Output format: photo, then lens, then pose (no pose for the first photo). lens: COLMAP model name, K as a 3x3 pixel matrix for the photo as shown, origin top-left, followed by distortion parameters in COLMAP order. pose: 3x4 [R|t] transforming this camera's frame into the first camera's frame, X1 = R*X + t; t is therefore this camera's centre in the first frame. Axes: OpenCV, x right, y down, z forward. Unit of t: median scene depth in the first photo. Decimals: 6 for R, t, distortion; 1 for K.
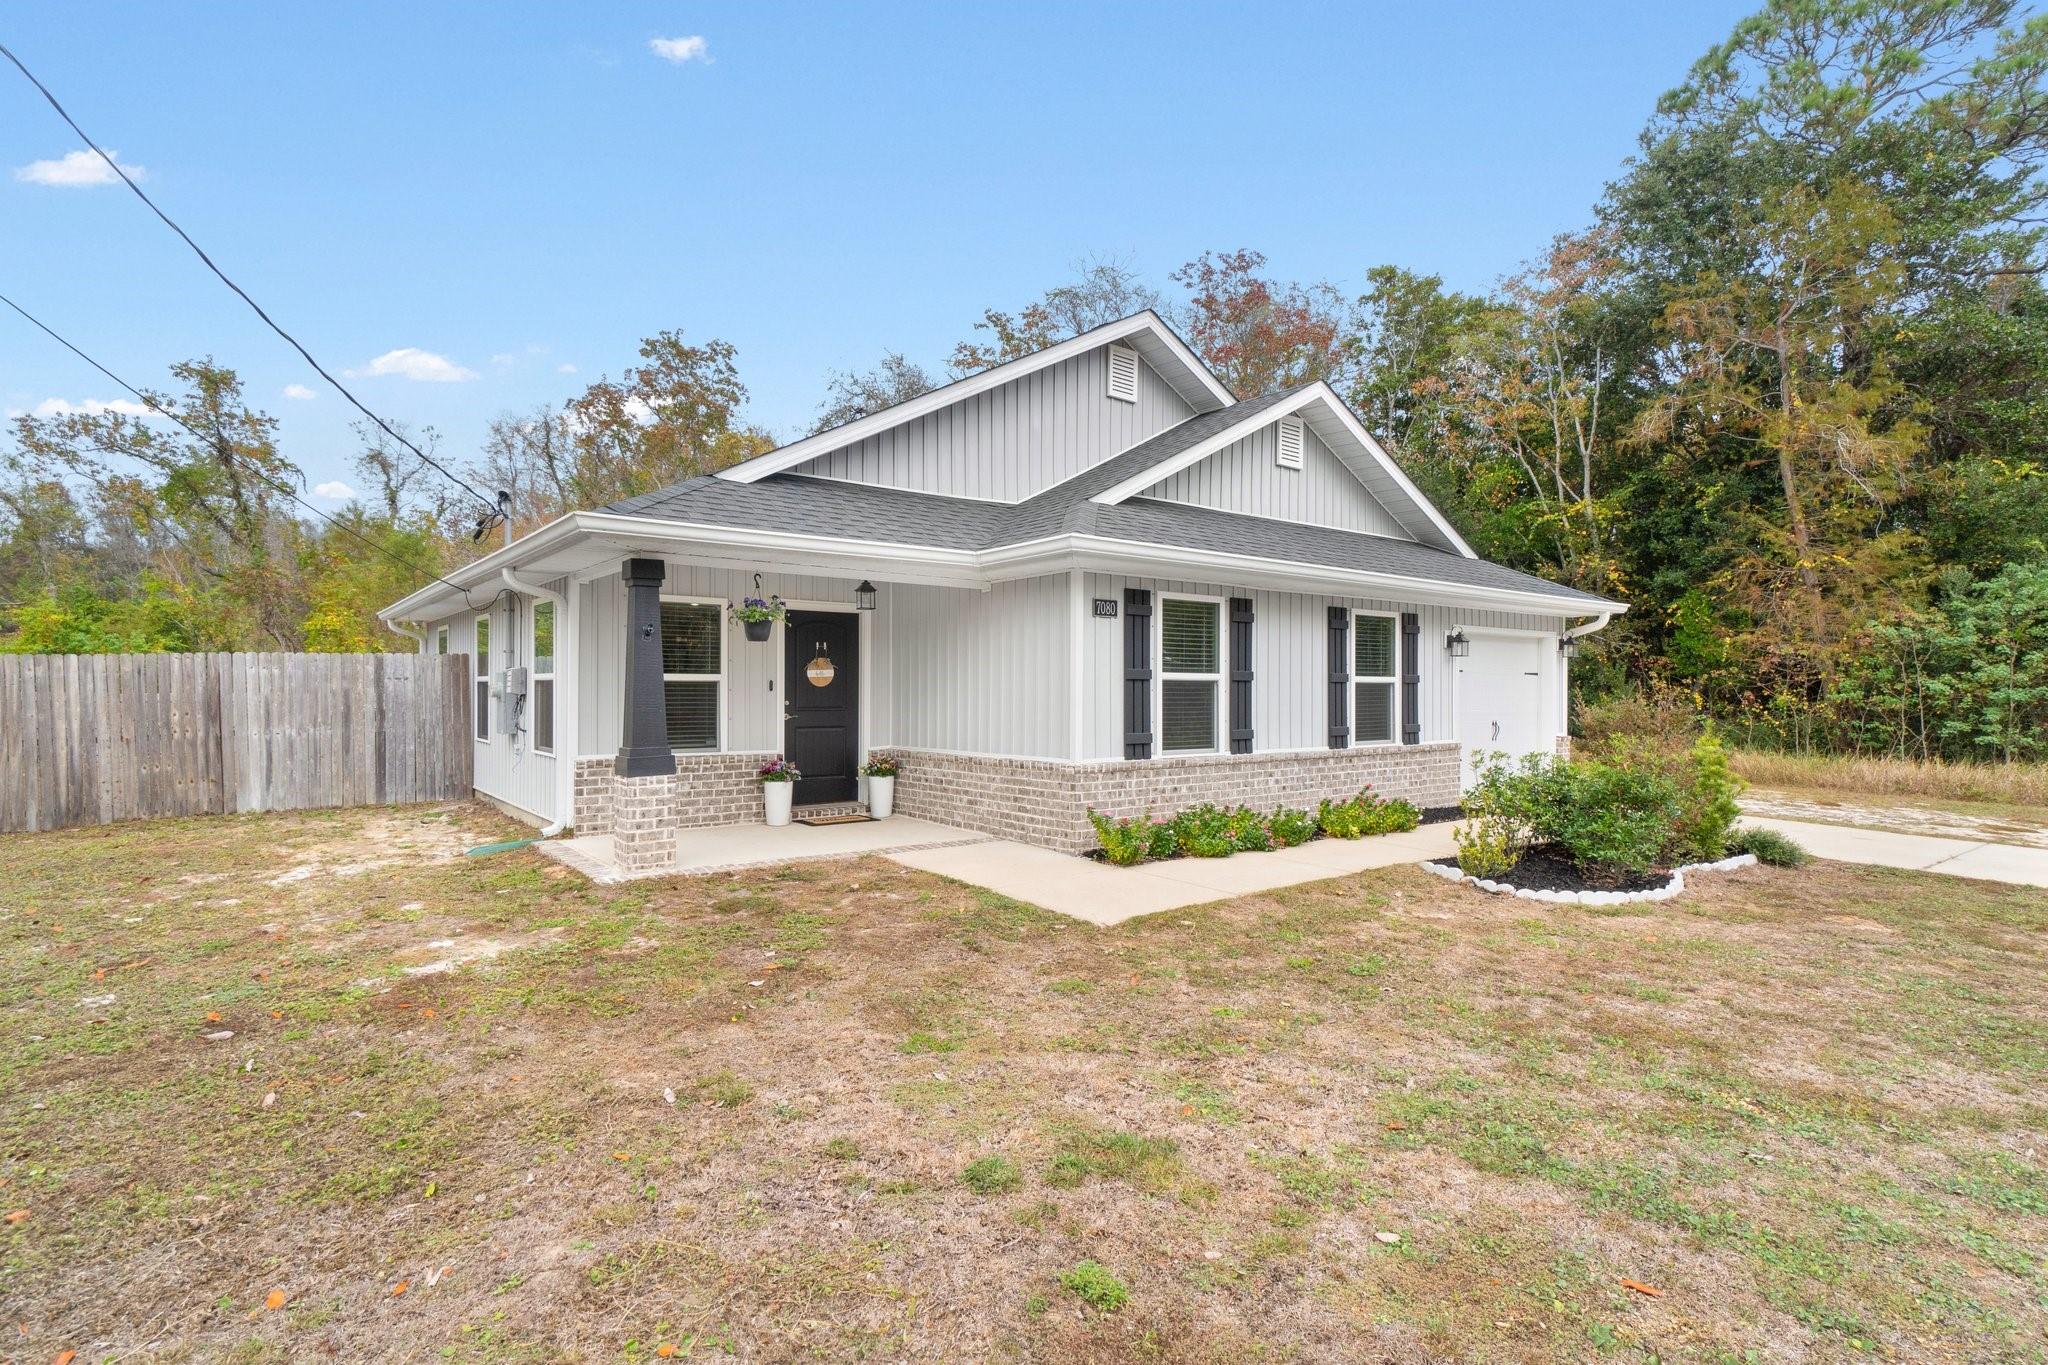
lens RADIAL K [[1010.3, 0, 1017.9], [0, 1010.3, 688.2], [0, 0, 1]] dist [0.002299, -0.000108]
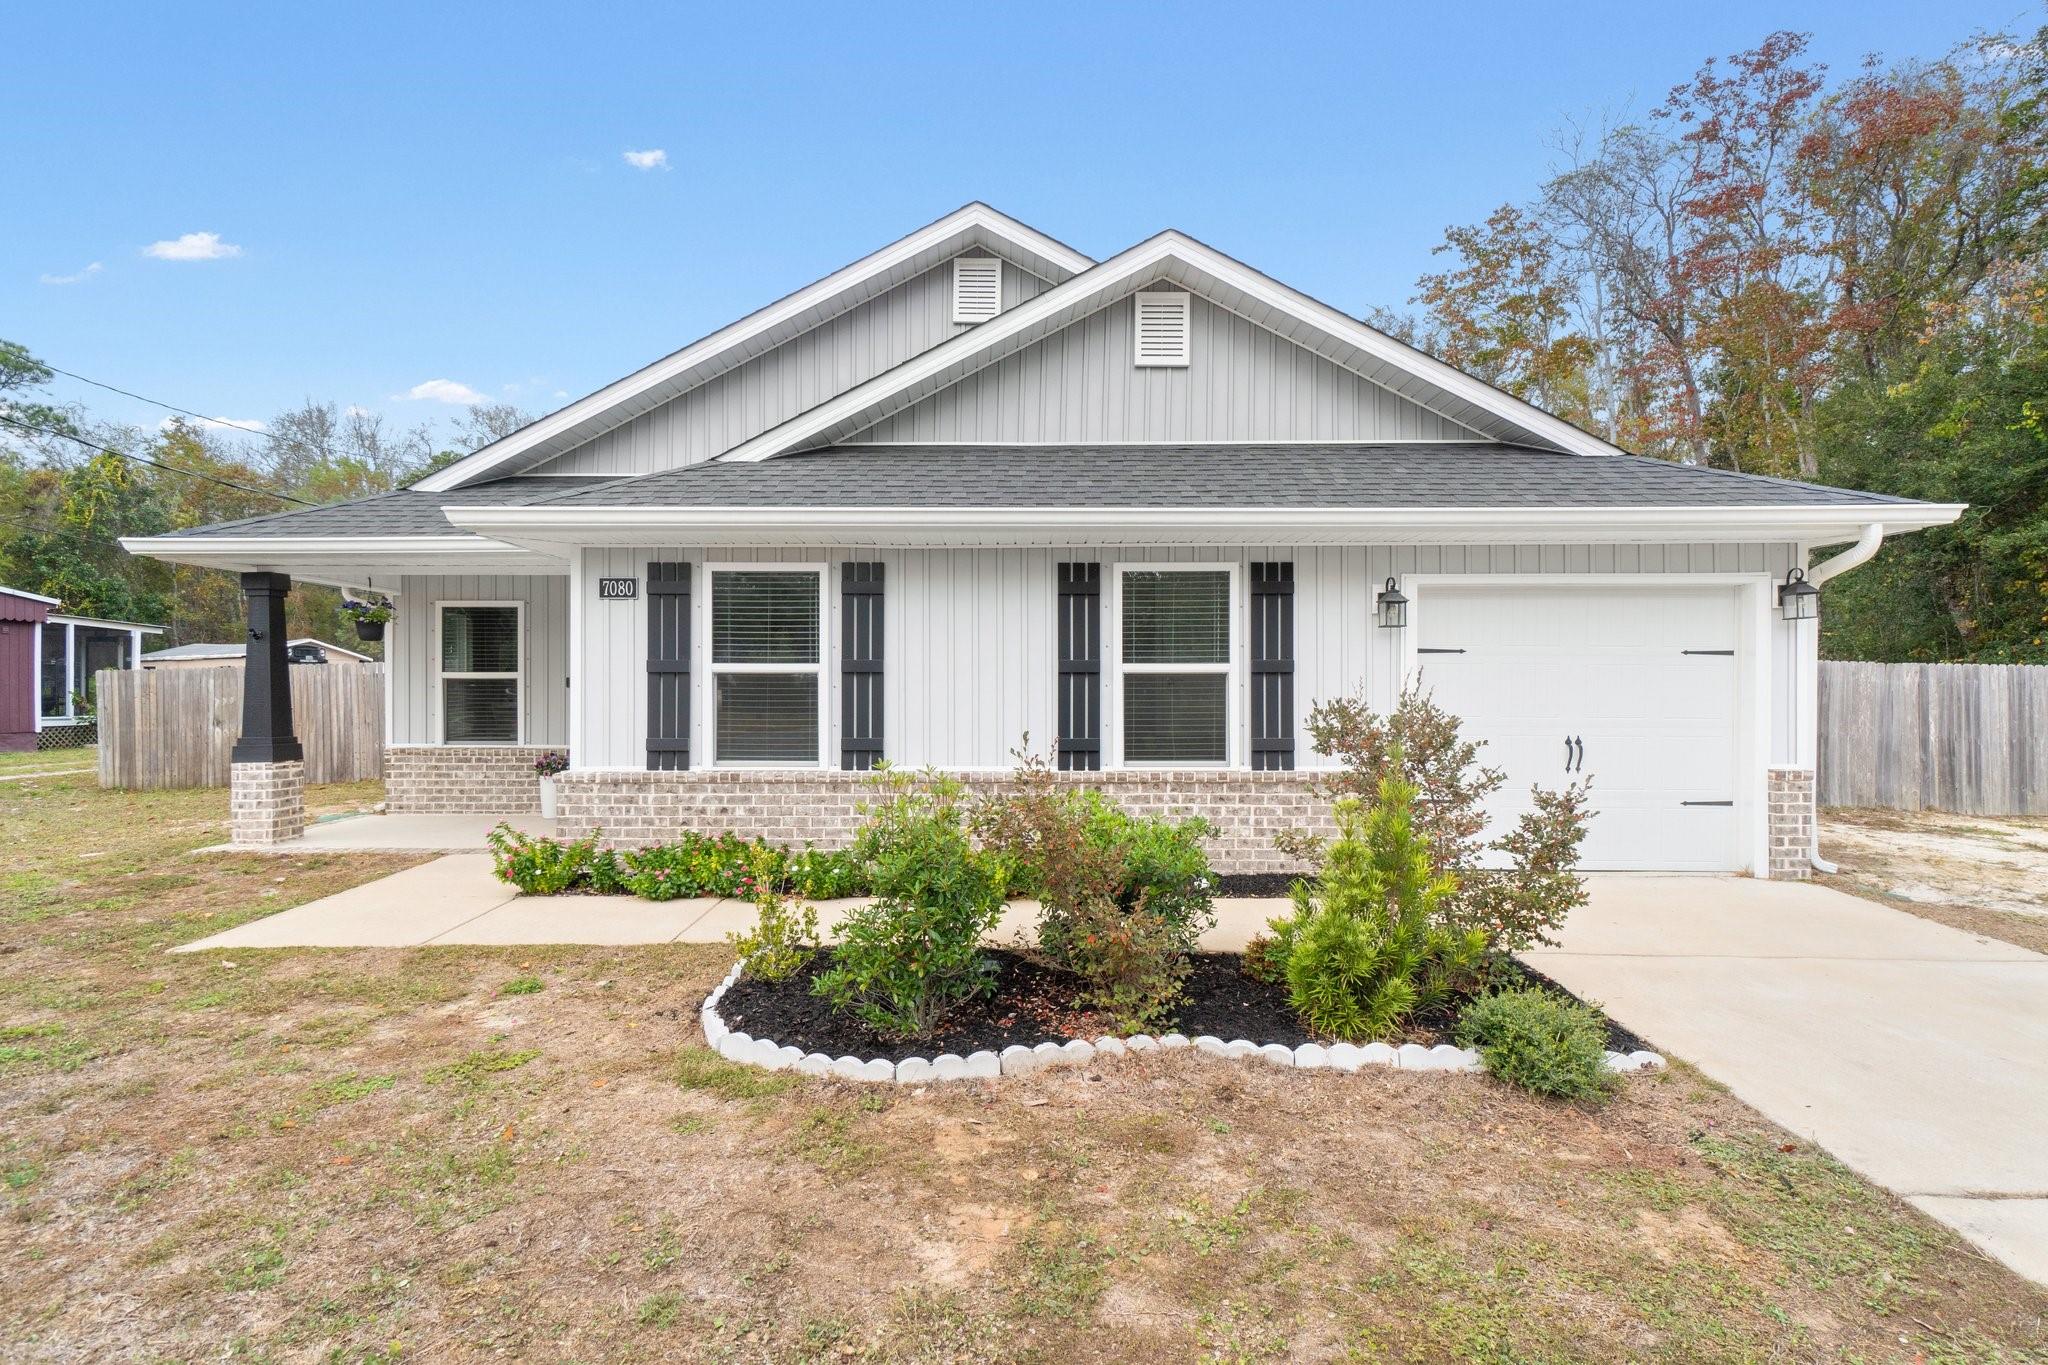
lens RADIAL K [[1010.3, 0, 1025.5], [0, 1010.3, 690.5], [0, 0, 1]] dist [0.002299, -0.000108]
pose [[0.788315, -0.000154, -0.615271, 0.736317], [0.003837, 0.999982, 0.004666, 0.002446], [0.615260, -0.006039, 0.788301, 0.458839]]
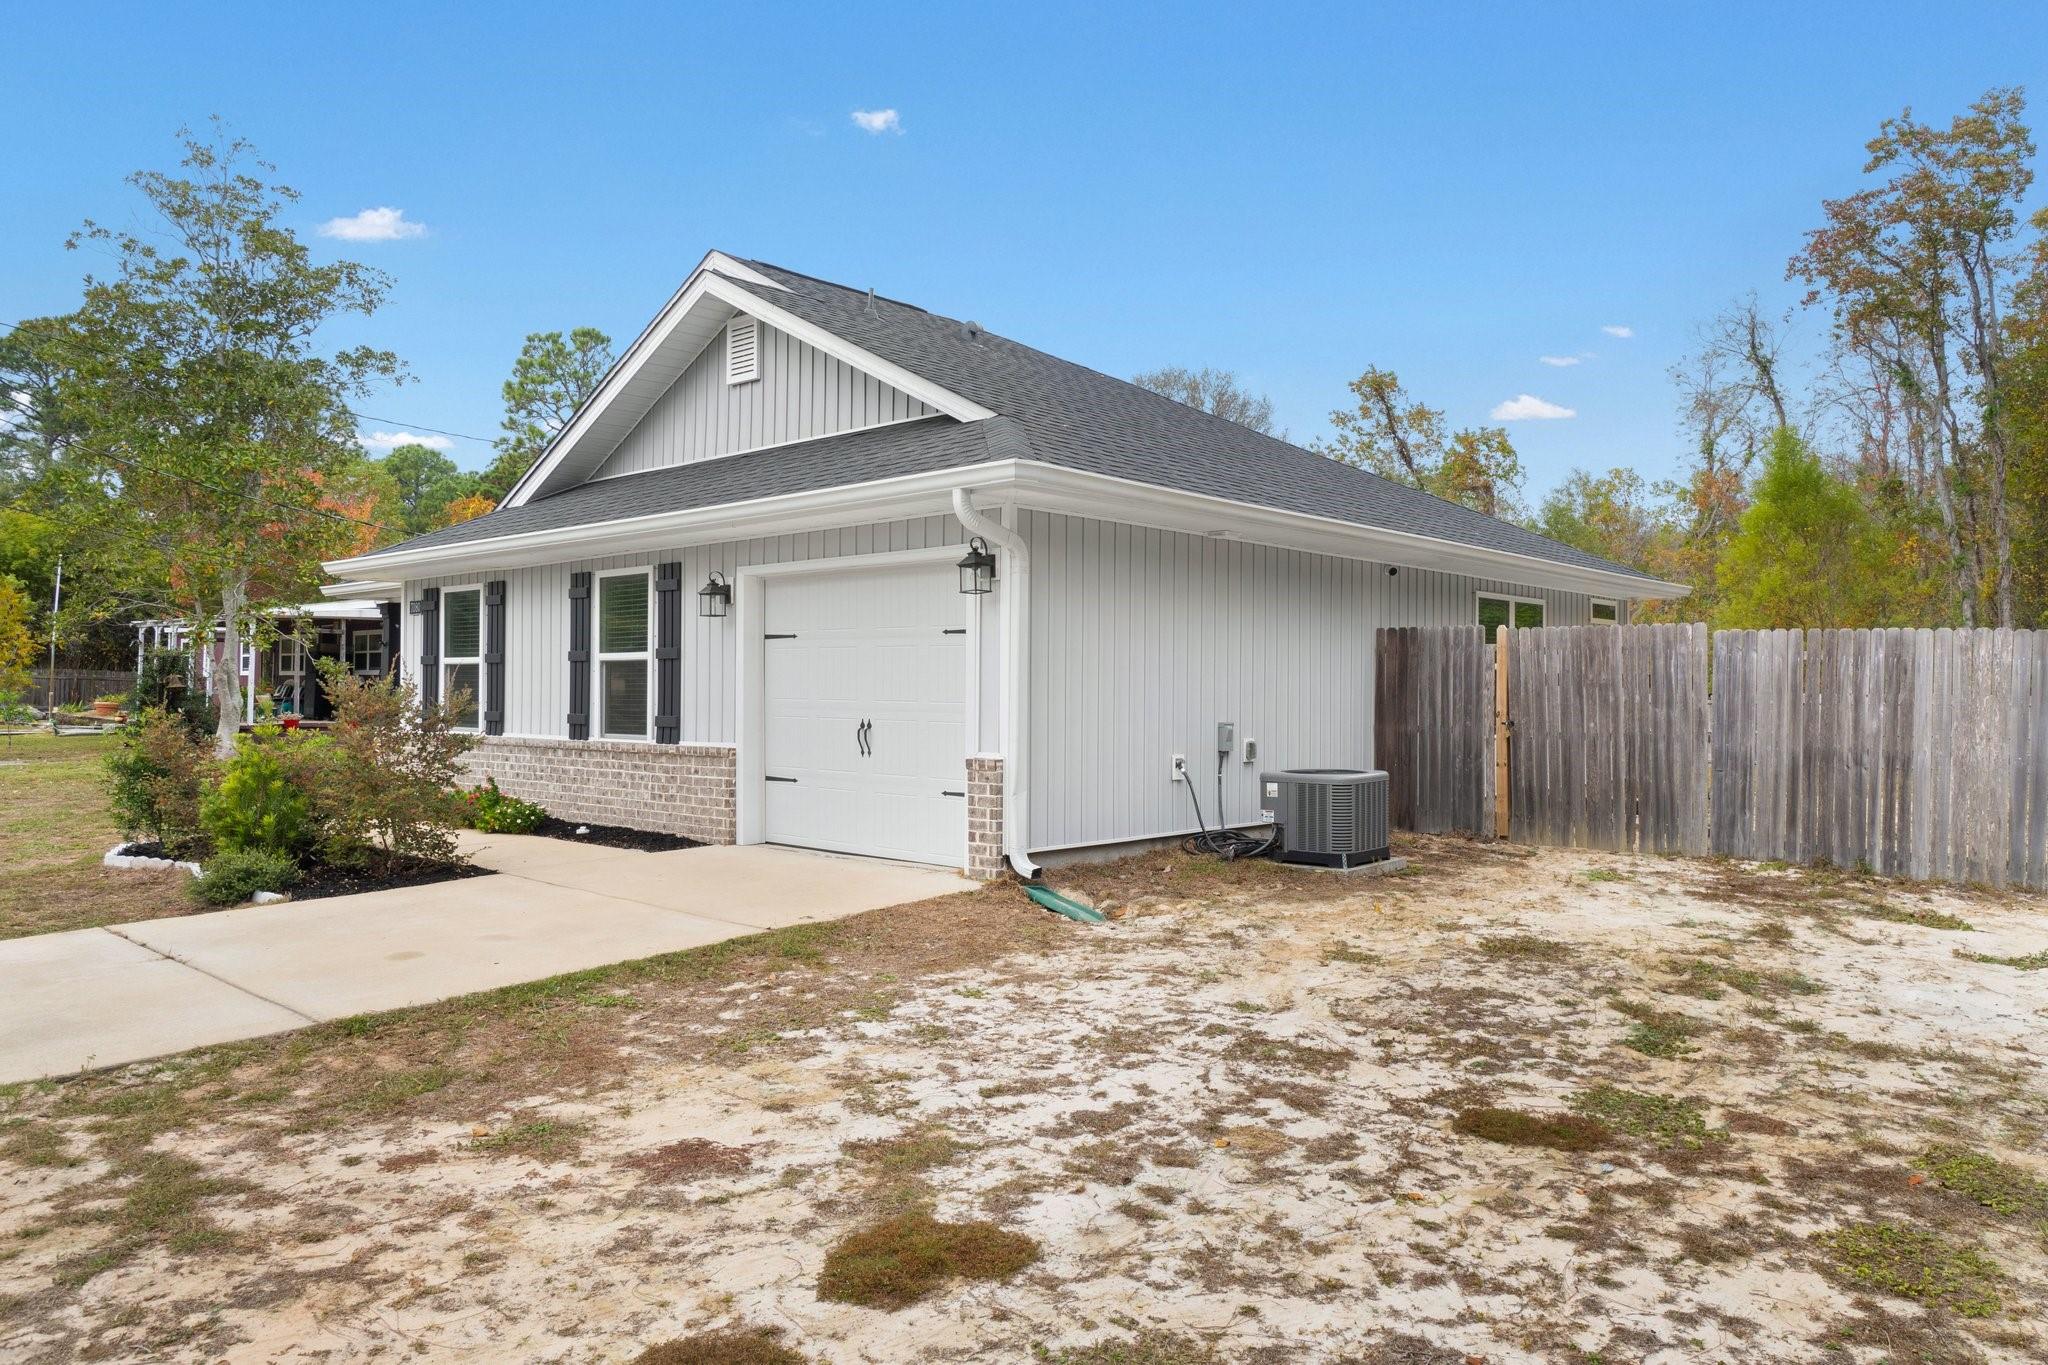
lens RADIAL K [[1392.0, 0, 1025.3], [0, 1392.0, 678.3], [0, 0, 1]] dist [0.009837, 0.001153]
pose [[0.169901, -0.007479, -0.985433, 1.597553], [0.001202, 0.999972, -0.007382, 0.018415], [0.985460, 0.000070, 0.169906, 1.217917]]
